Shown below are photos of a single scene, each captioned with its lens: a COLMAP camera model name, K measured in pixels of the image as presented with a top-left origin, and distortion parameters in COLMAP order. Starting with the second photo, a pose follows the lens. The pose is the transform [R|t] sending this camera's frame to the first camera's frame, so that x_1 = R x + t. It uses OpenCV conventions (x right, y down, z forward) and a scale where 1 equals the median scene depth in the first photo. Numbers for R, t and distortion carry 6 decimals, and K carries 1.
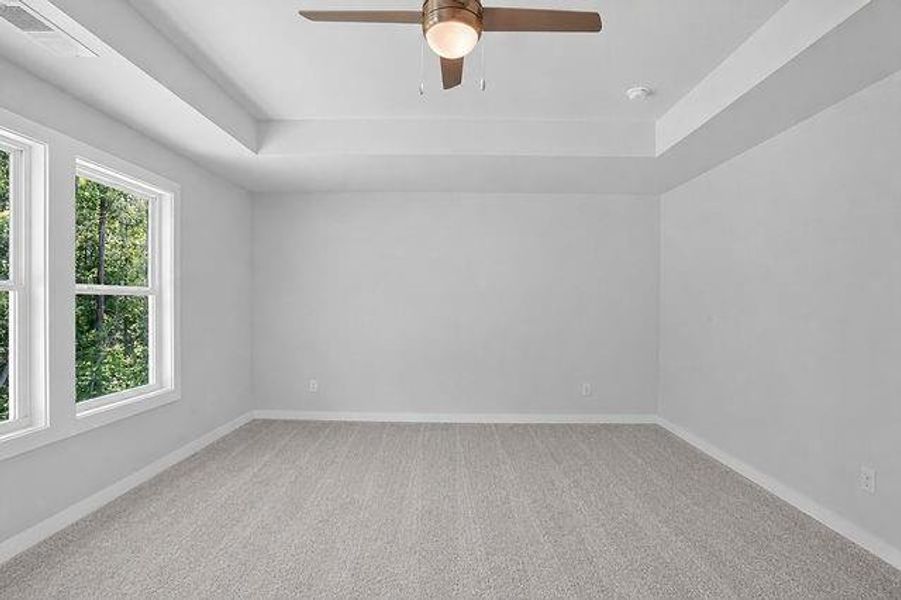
lens RADIAL K [[441.1, 0, 451.9], [0, 441.1, 304.8], [0, 0, 1]] dist [-0.038817, 0.006670]
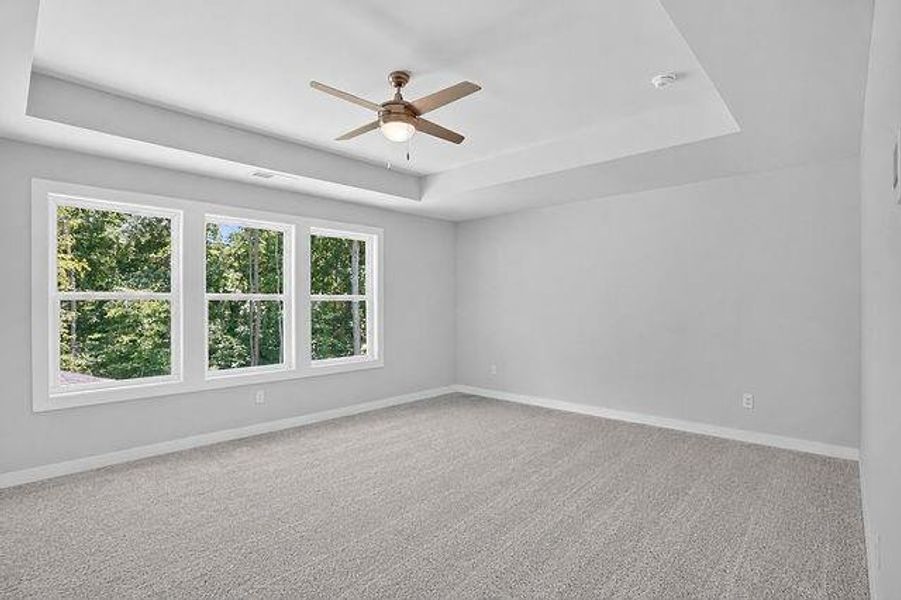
lens RADIAL K [[441.1, 0, 453.1], [0, 441.1, 300.1], [0, 0, 1]] dist [-0.038817, 0.006670]
pose [[0.743877, -0.016484, -0.668113, 0.620429], [0.009220, 0.999854, -0.014404, 0.004632], [0.668253, 0.004555, 0.743921, -0.008535]]
